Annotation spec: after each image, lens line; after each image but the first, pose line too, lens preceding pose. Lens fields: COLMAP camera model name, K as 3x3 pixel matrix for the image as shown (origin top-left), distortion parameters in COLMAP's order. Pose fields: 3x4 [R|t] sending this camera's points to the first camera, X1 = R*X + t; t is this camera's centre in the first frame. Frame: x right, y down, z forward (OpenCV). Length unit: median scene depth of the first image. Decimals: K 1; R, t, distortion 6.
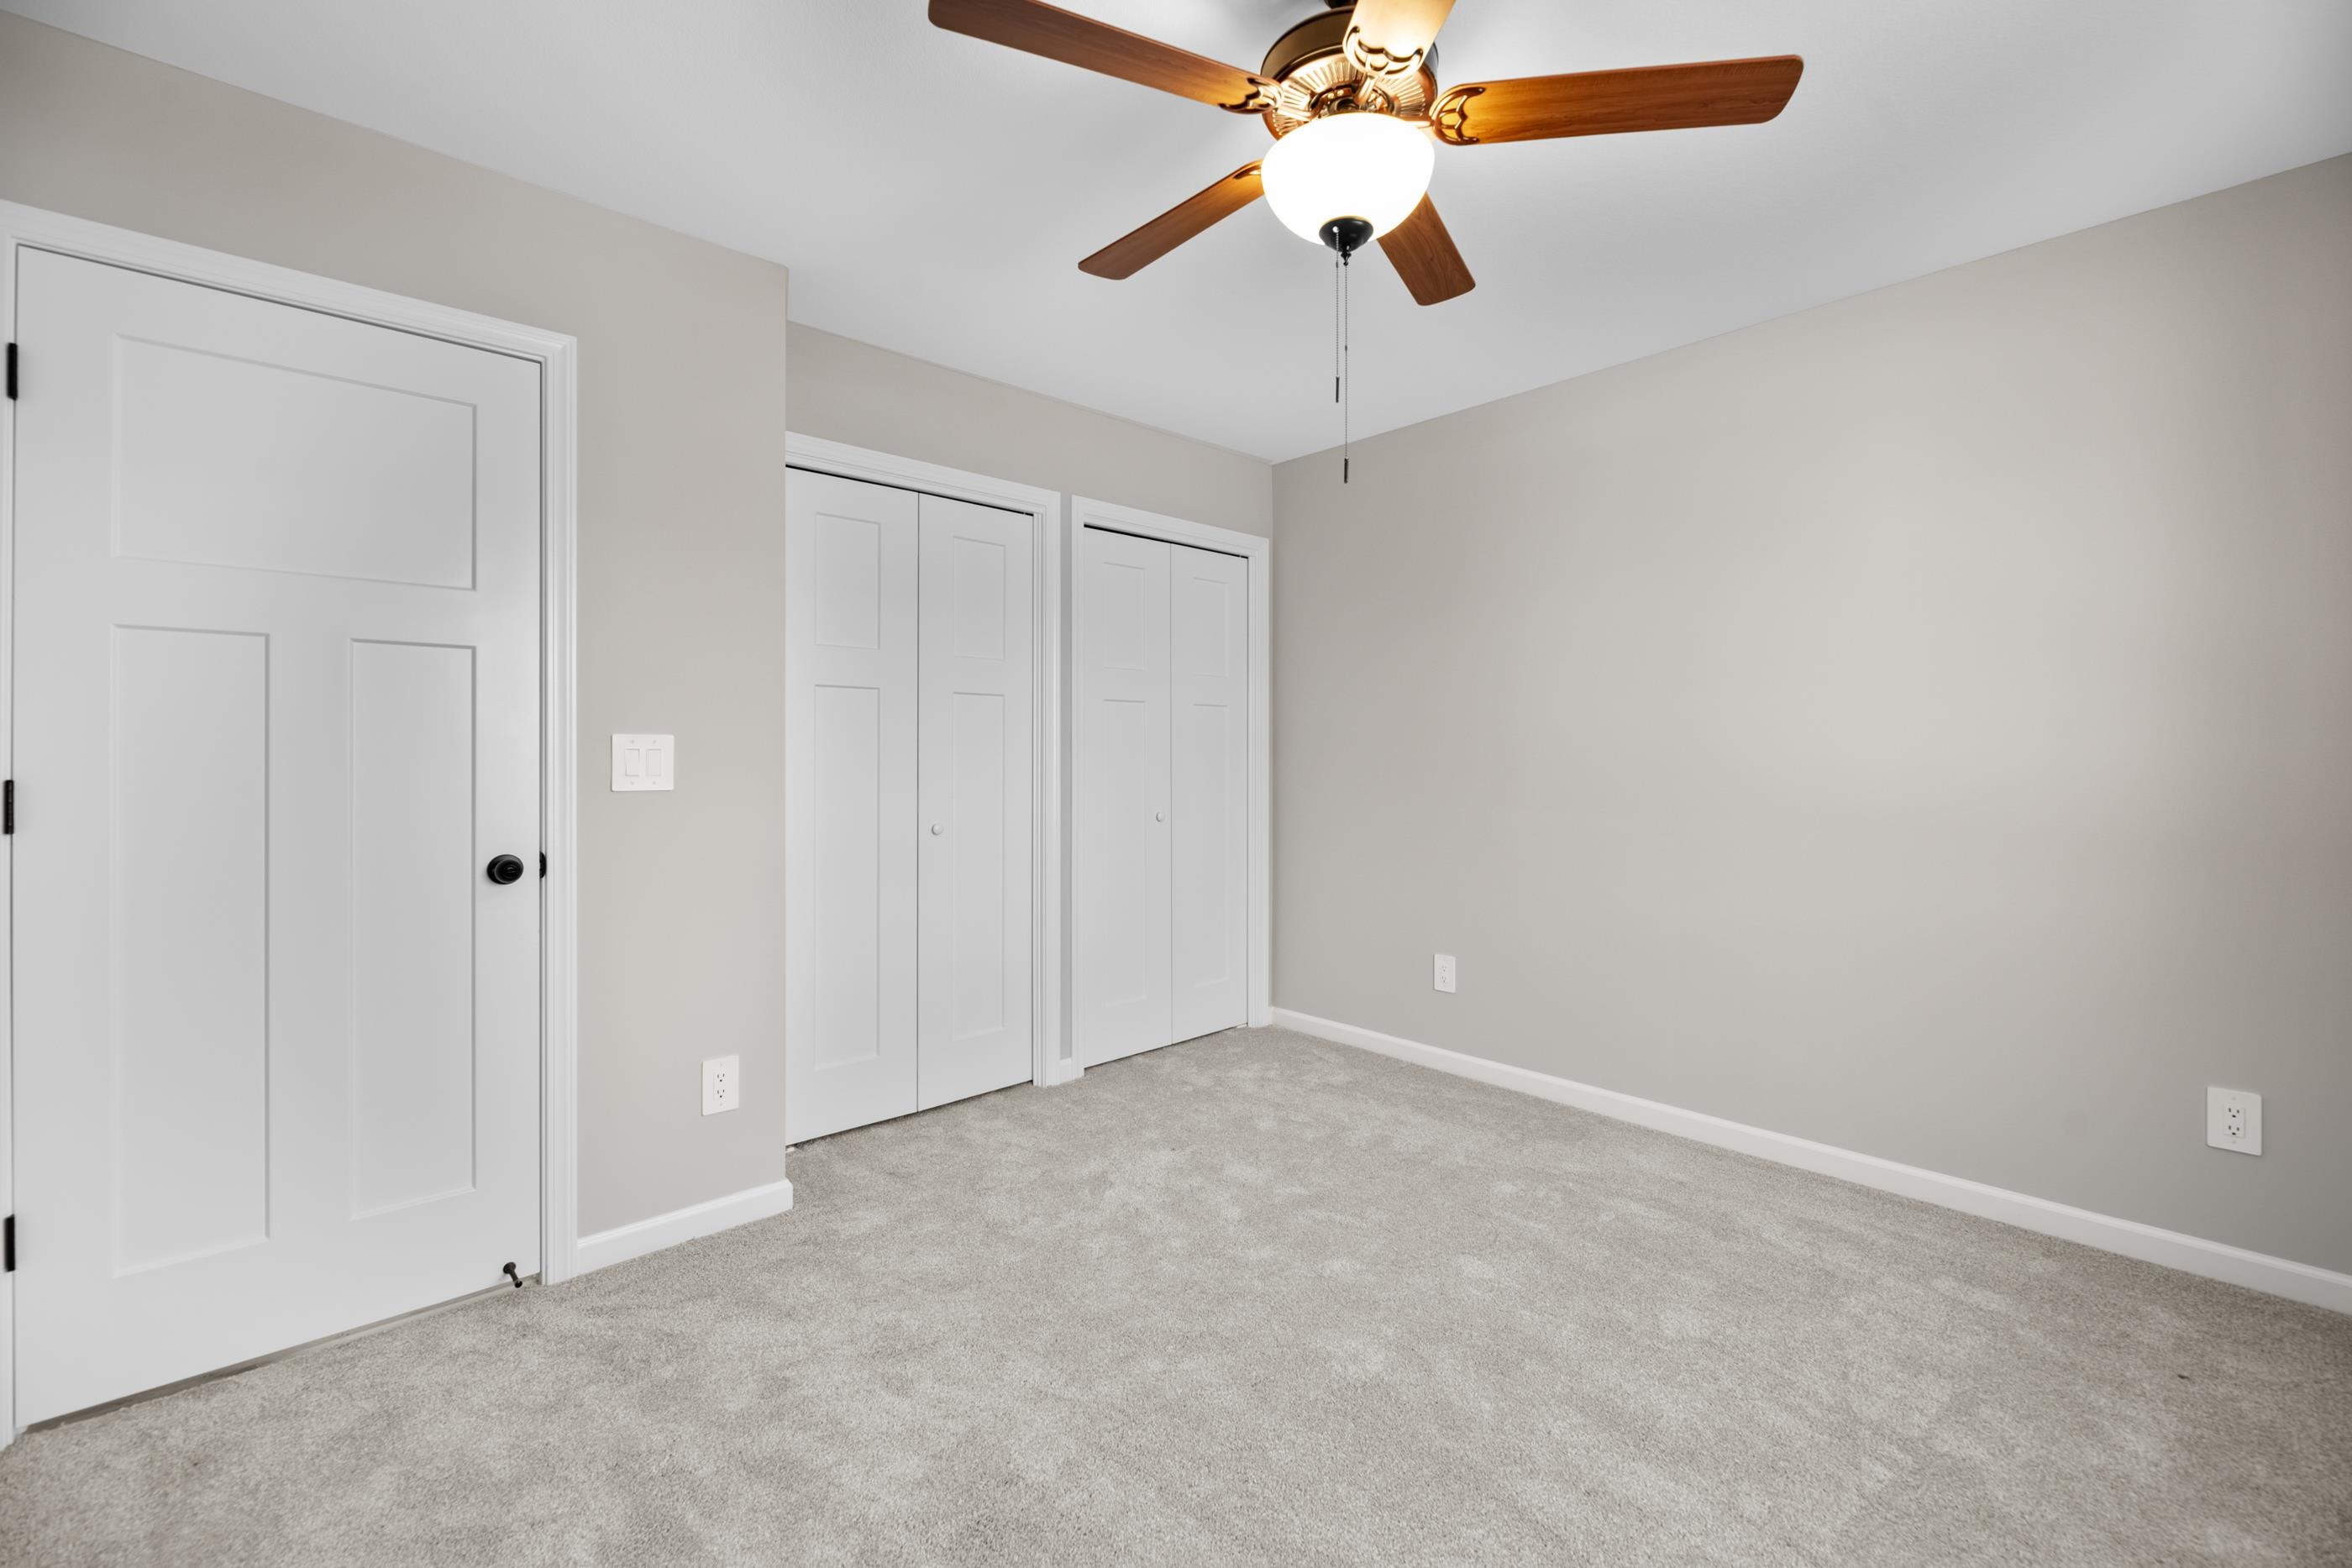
lens RADIAL K [[977.6, 0, 1174.2], [0, 977.6, 764.8], [0, 0, 1]] dist [-0.000342, -0.000239]
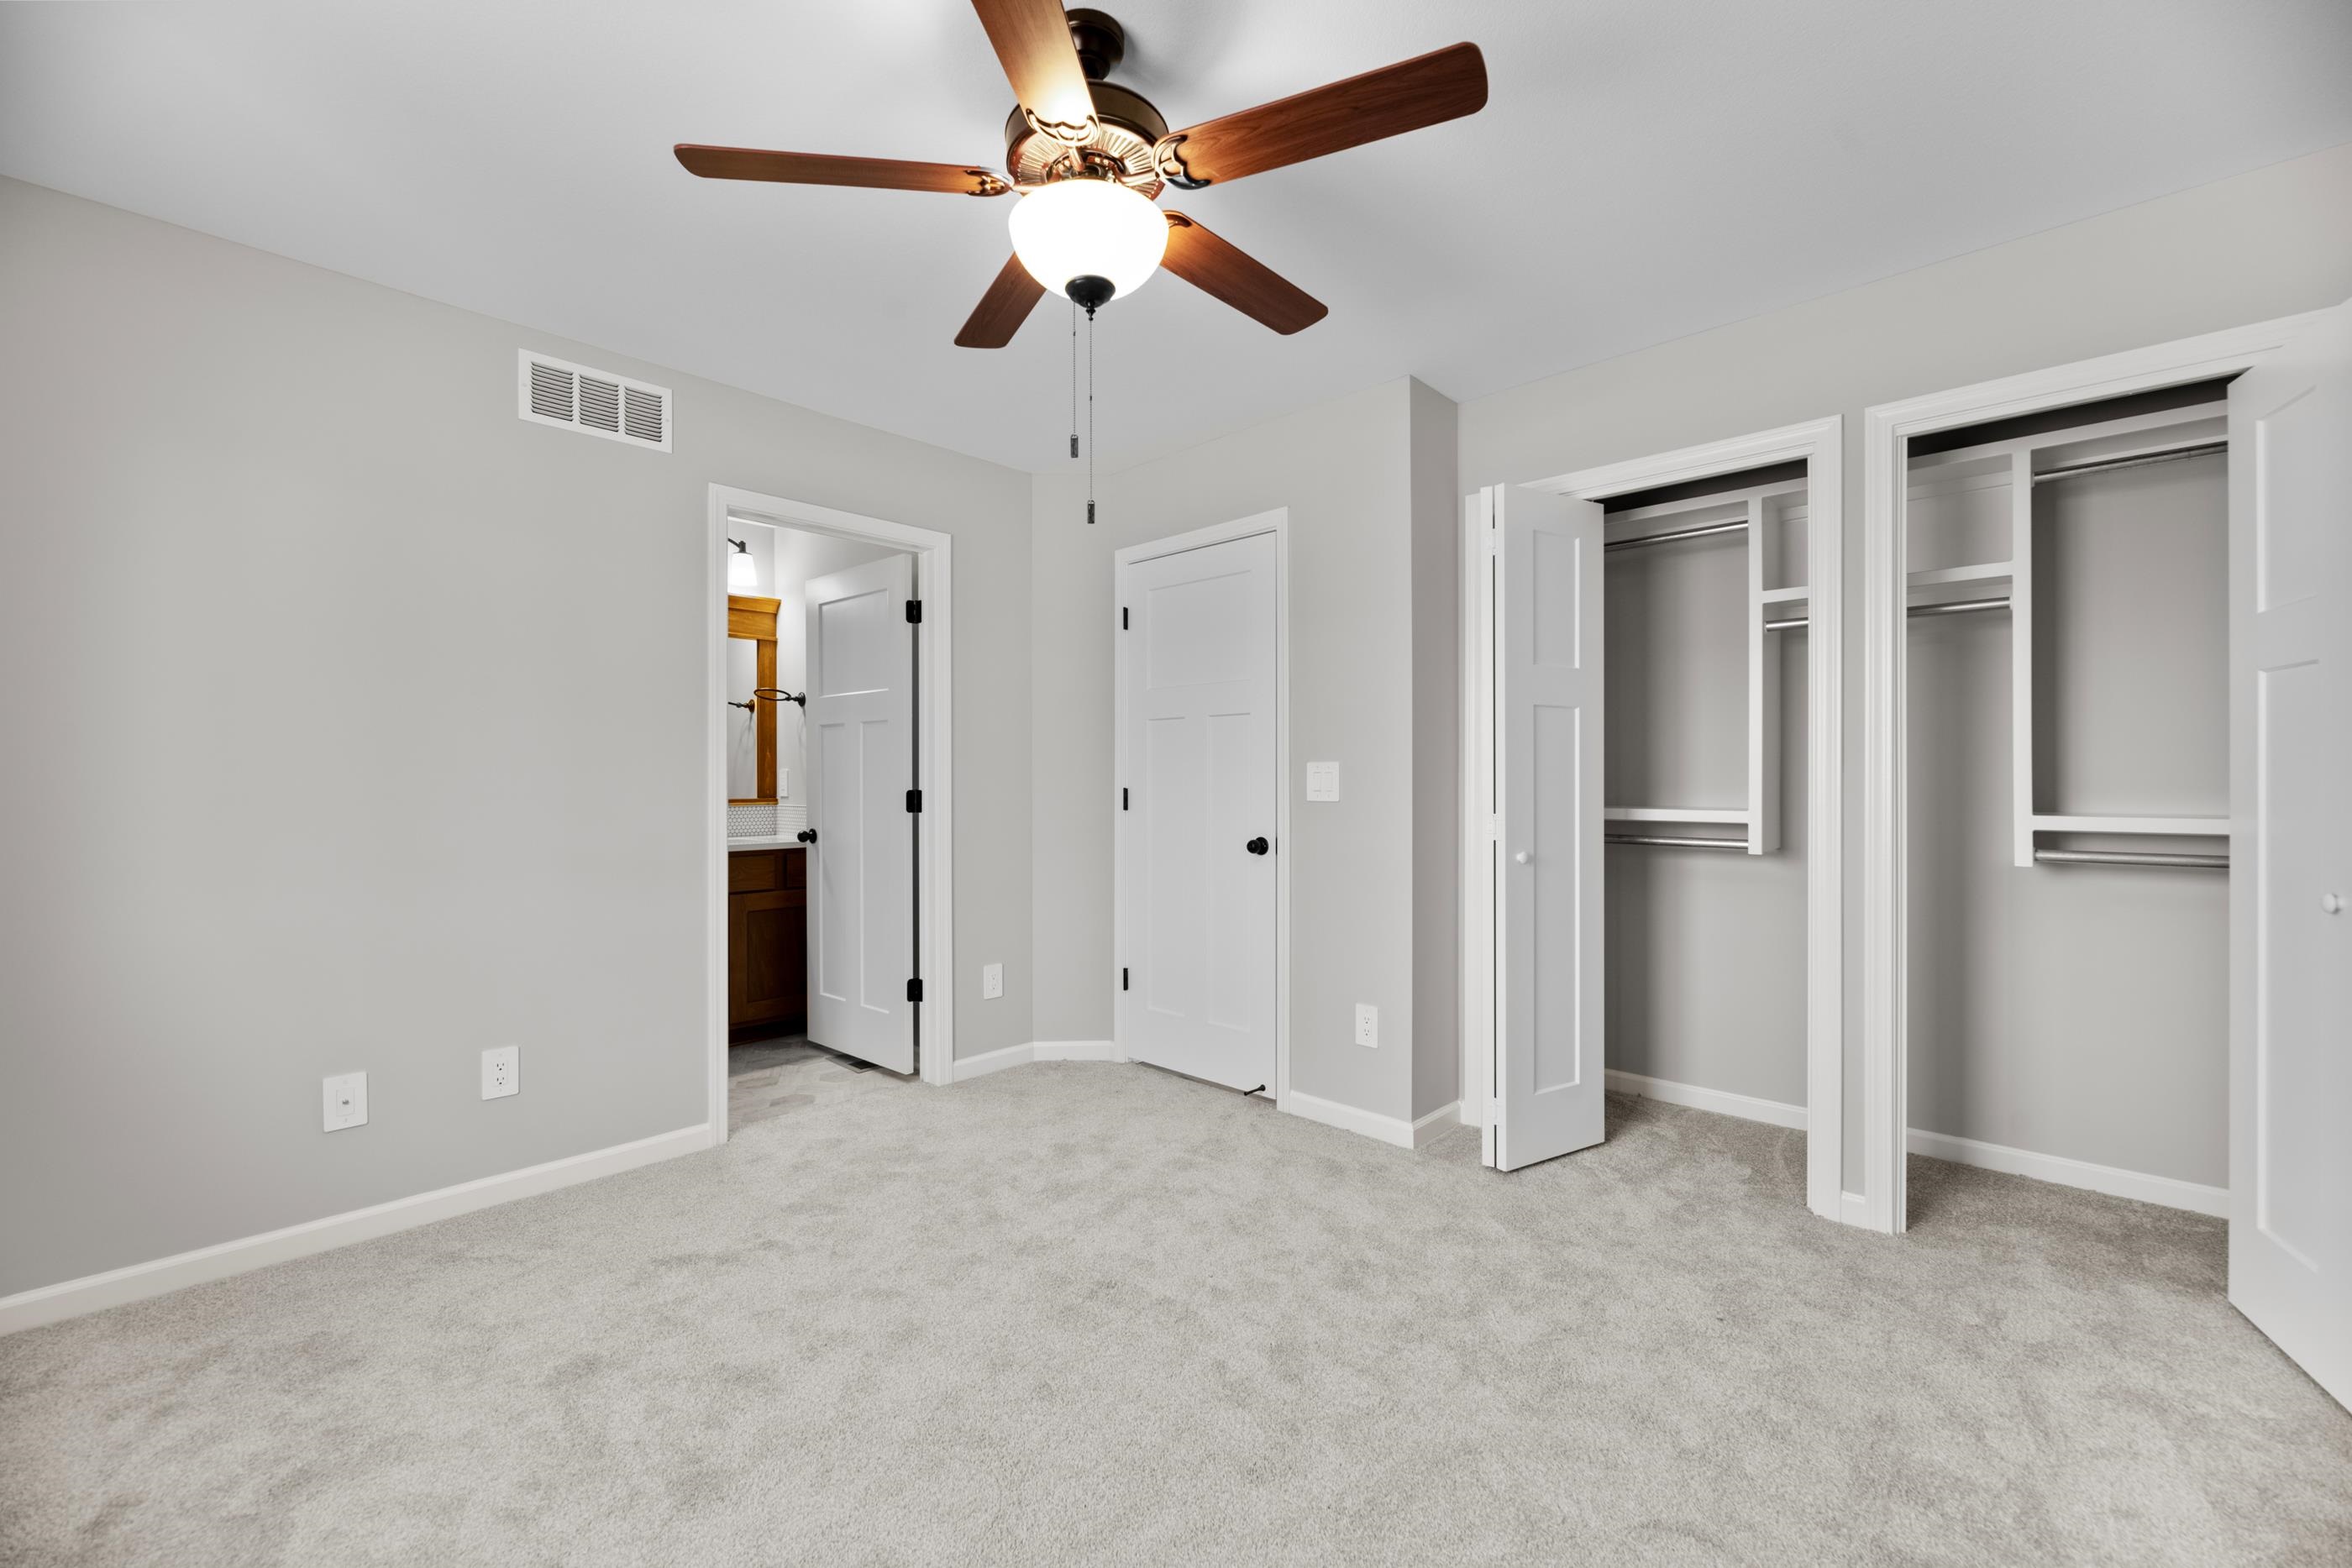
lens RADIAL K [[934.8, 0, 1176.0], [0, 934.8, 784.0], [0, 0, 1]] dist [-0.000578, -0.000102]
pose [[0.071419, 0.004740, -0.997435, 0.889478], [0.001096, 0.999988, 0.004831, -0.005708], [0.997446, -0.001438, 0.071412, 0.750380]]
